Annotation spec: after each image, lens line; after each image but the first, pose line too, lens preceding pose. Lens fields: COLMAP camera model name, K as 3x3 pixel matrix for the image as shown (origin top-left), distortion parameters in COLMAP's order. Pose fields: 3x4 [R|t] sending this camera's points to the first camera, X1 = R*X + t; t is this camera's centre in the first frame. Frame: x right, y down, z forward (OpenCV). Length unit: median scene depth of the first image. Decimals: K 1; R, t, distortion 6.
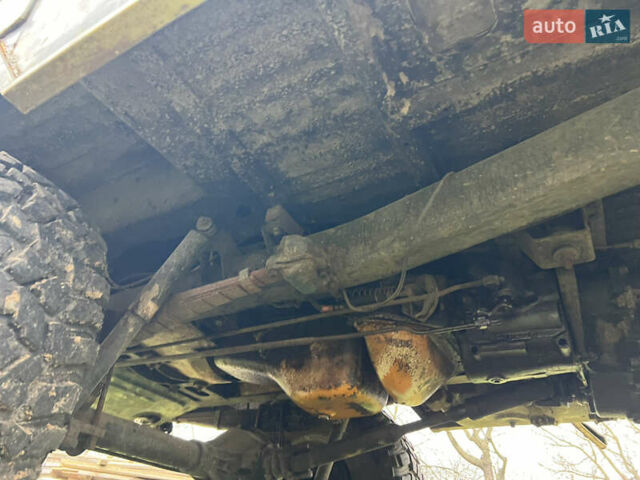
lens RADIAL K [[457.1, 0, 320.0], [0, 457.1, 240.0], [0, 0, 1]] dist [0.000289, -0.000280]
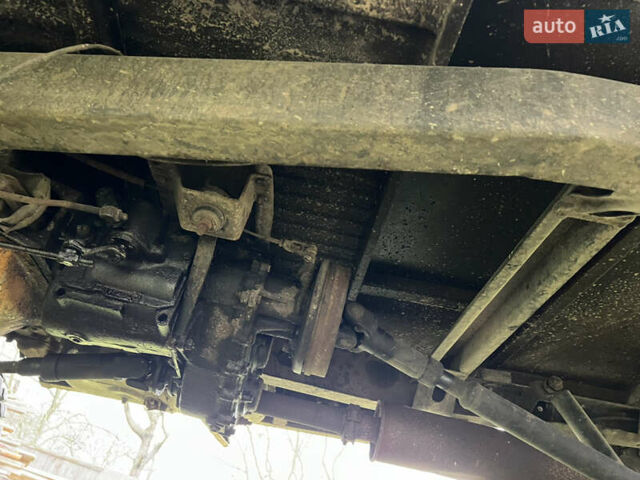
lens RADIAL K [[457.1, 0, 320.0], [0, 457.1, 240.0], [0, 0, 1]] dist [0.000289, -0.000280]
pose [[0.790371, 0.407884, 0.457104, 0.316074], [-0.430887, 0.900508, -0.058503, 0.023511], [-0.435488, -0.150722, 0.887487, 0.165622]]
